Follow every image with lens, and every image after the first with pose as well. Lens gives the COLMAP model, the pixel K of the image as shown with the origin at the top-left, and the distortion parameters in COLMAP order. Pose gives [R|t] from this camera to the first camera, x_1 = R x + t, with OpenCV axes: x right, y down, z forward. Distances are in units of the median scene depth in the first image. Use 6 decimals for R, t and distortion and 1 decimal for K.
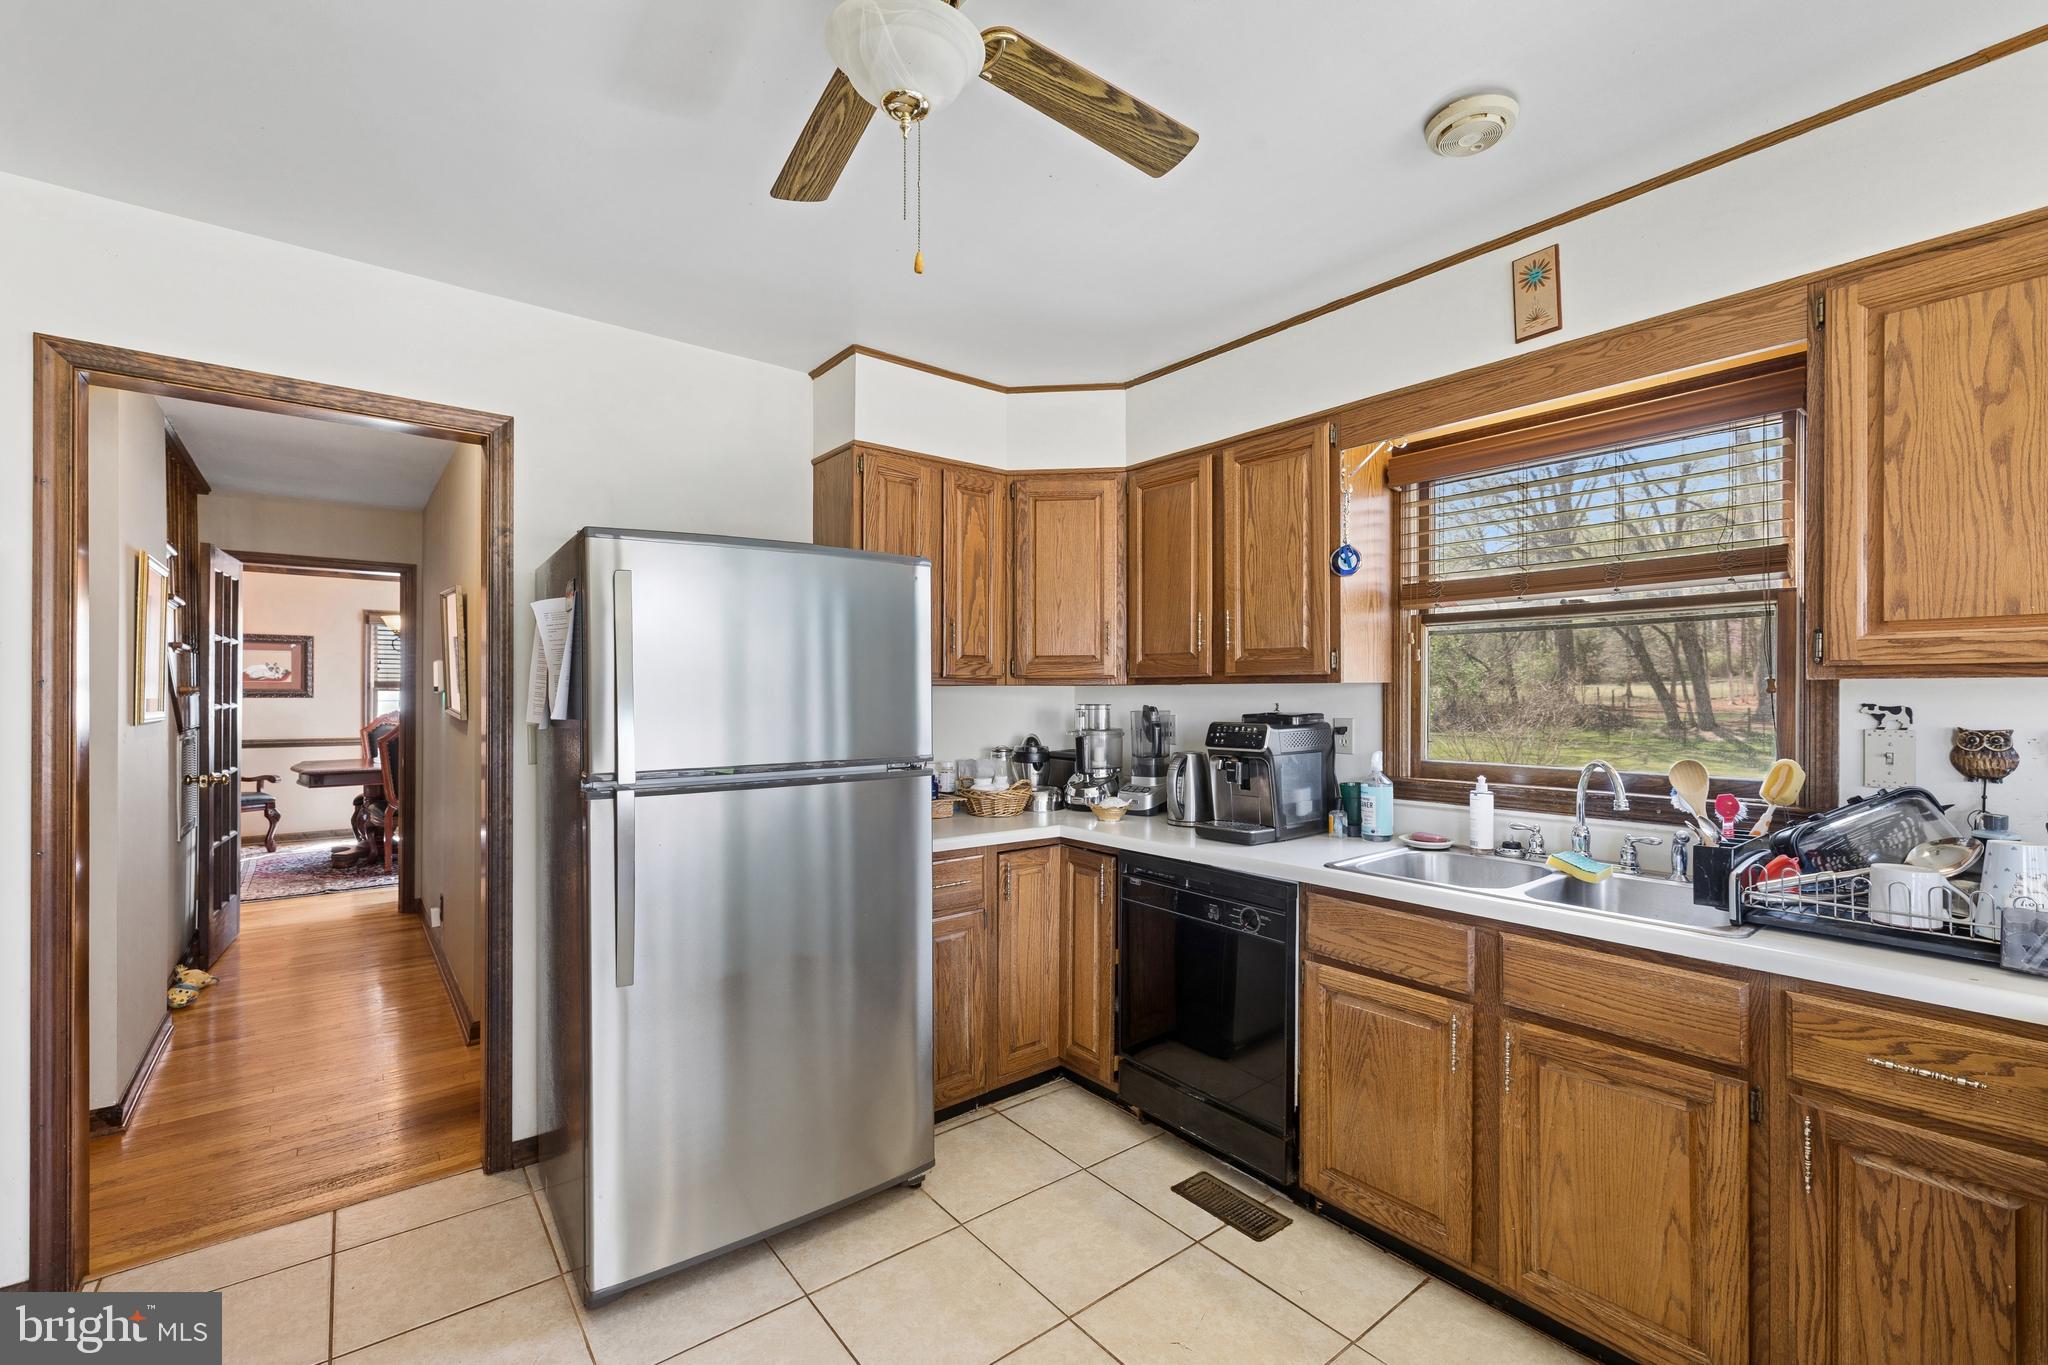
lens RADIAL K [[853.7, 0, 1024.4], [0, 853.7, 693.6], [0, 0, 1]] dist [-0.000132, -0.000076]
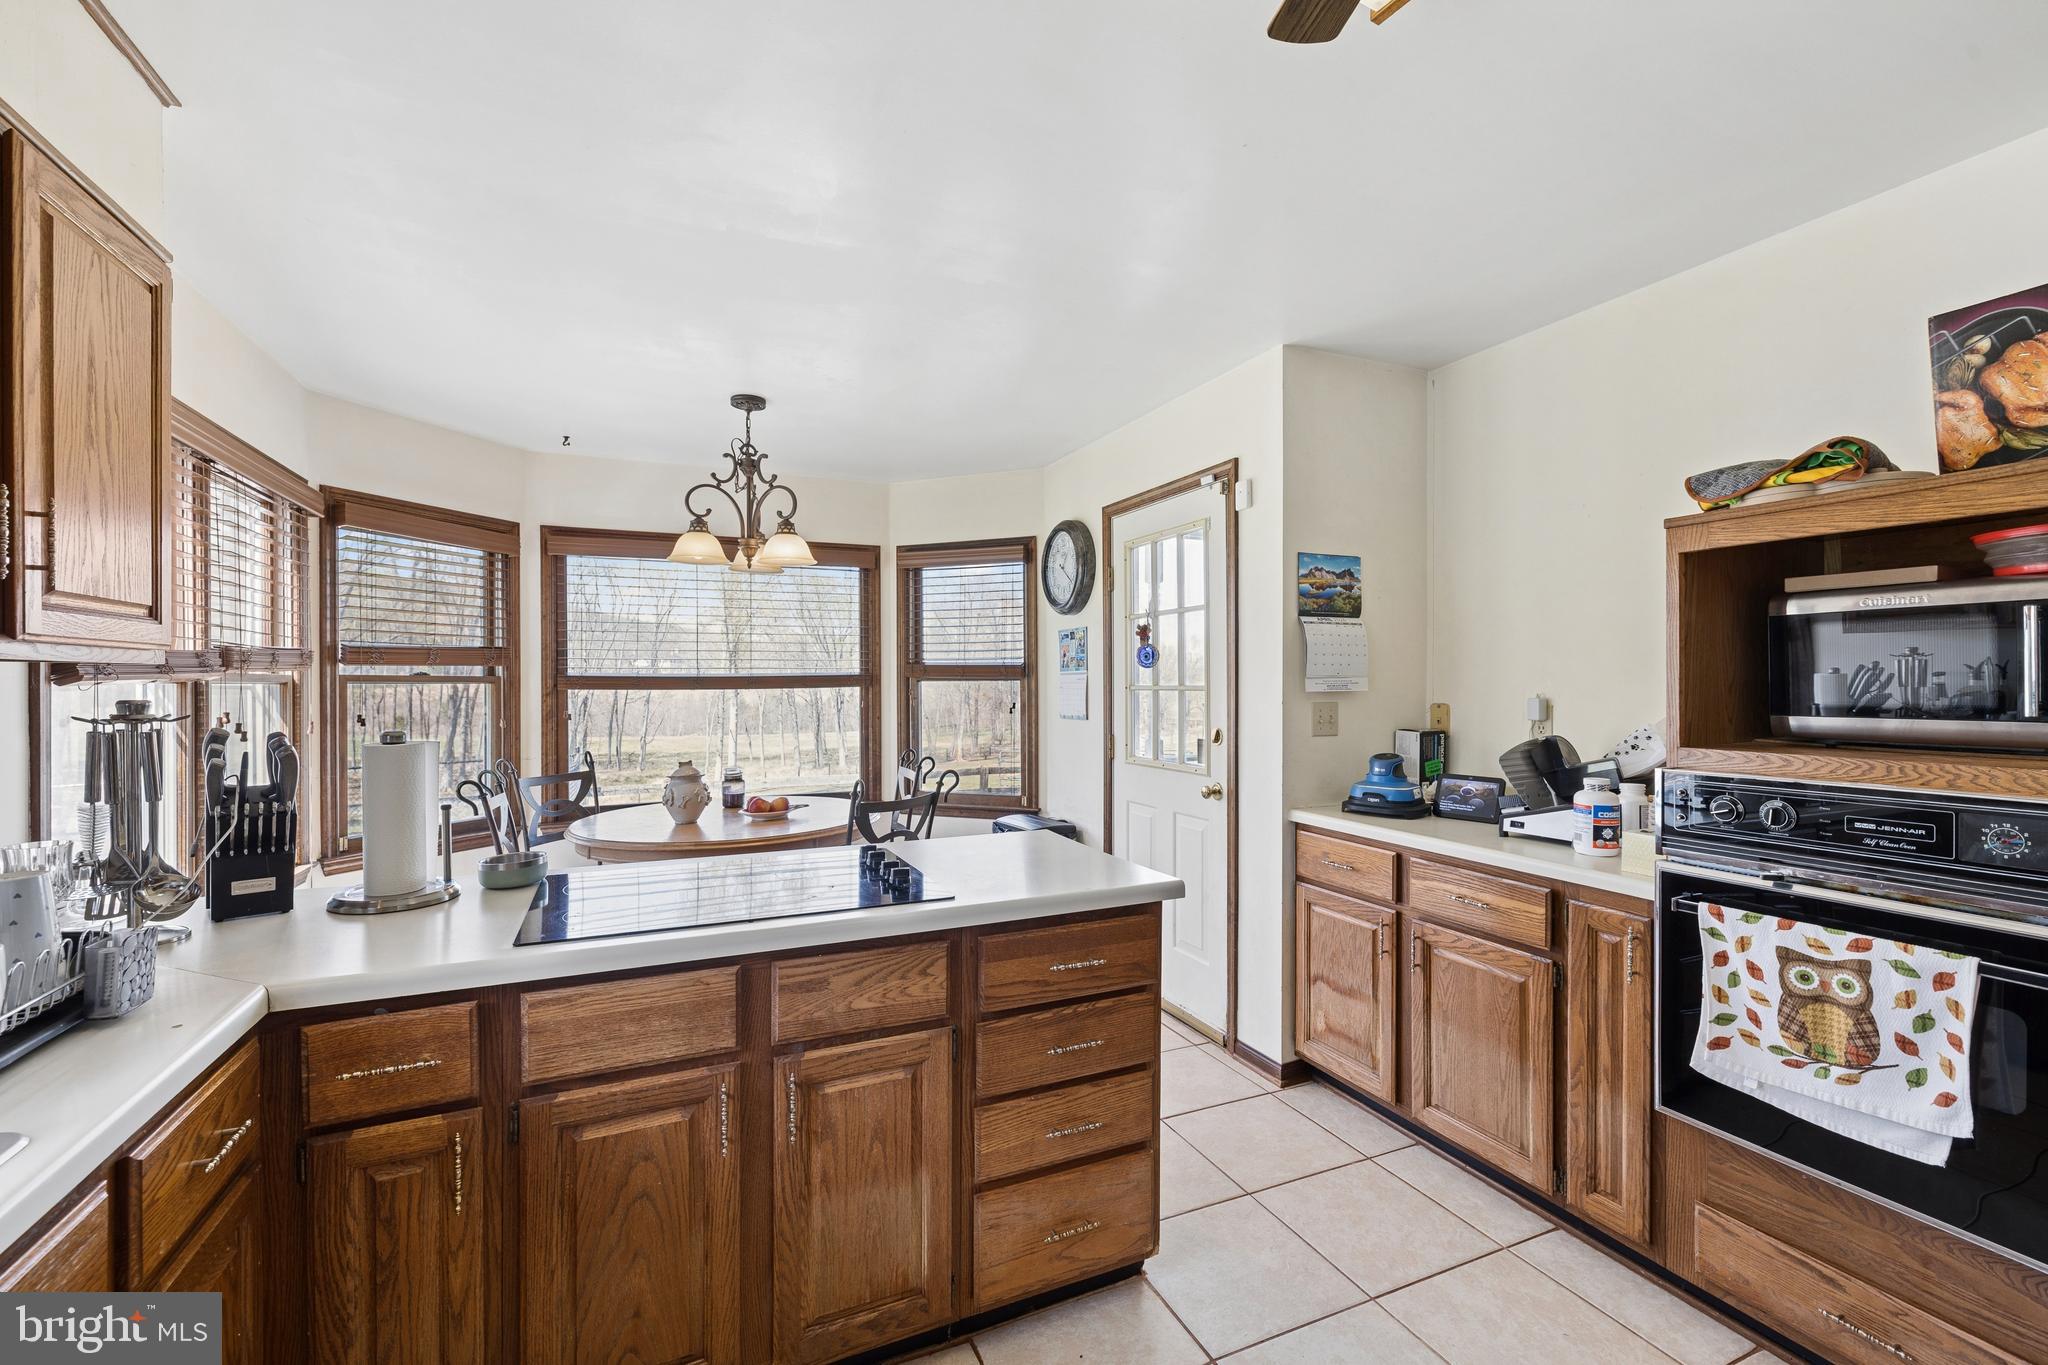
lens RADIAL K [[860.7, 0, 1031.4], [0, 860.7, 687.0], [0, 0, 1]] dist [0.002167, -0.000004]
pose [[-0.969987, -0.001490, 0.243153, 0.081196], [-0.001334, 0.999999, 0.000805, 0.005102], [-0.243154, 0.000457, -0.969988, 1.051984]]
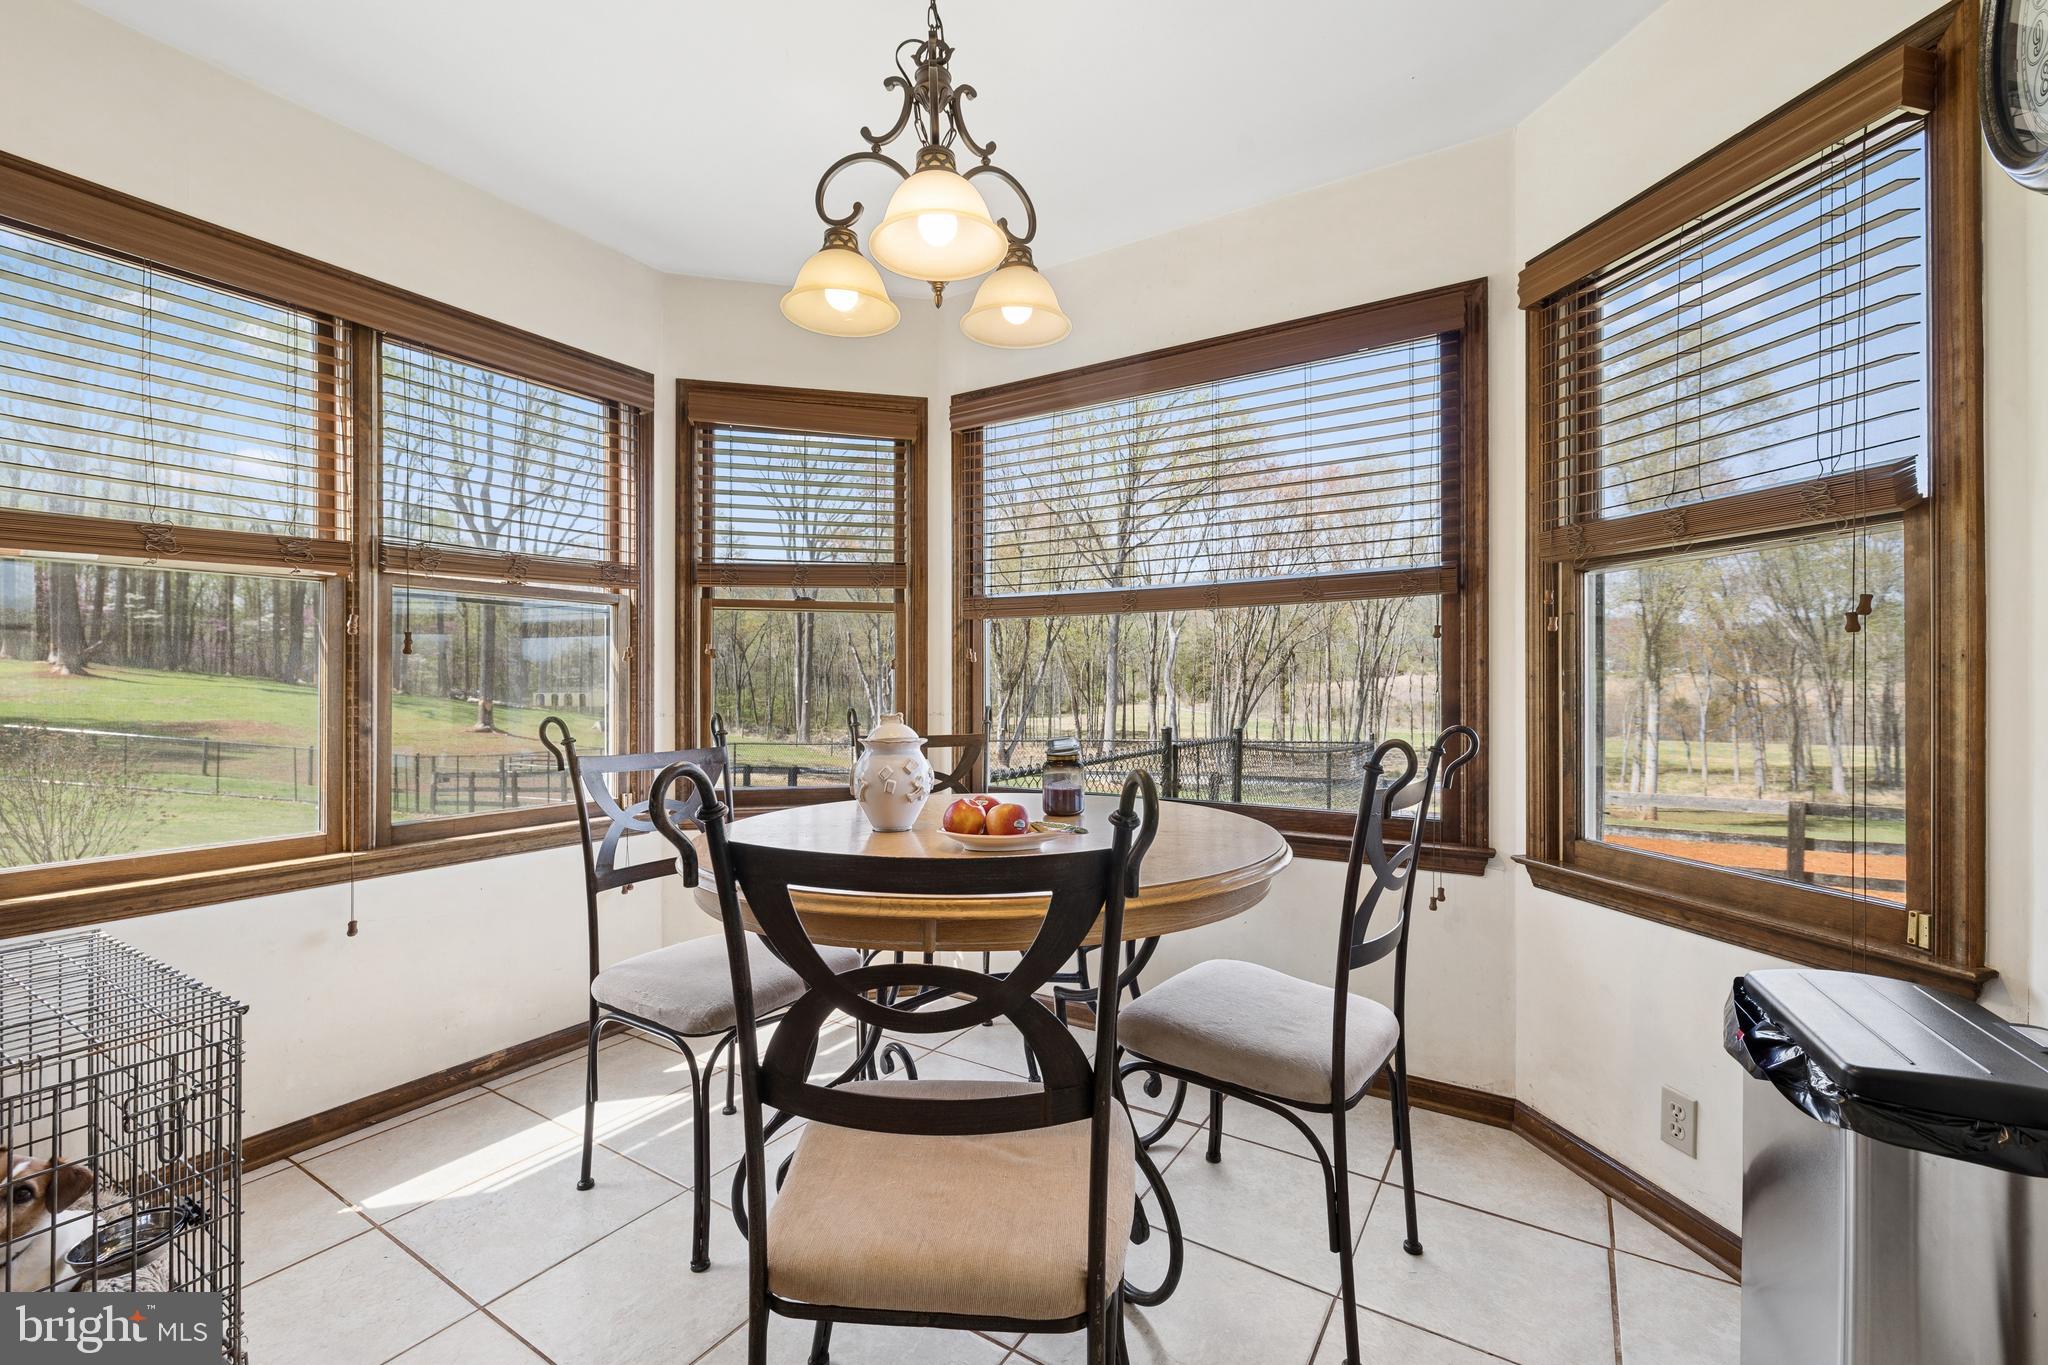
lens RADIAL K [[861.0, 0, 1027.0], [0, 861.0, 673.8], [0, 0, 1]] dist [-0.000073, 0.000103]
pose [[-0.336063, 0.005696, 0.941822, 0.261192], [-0.004686, 0.999959, -0.007720, 0.122004], [-0.941828, -0.007008, -0.336023, -0.300572]]
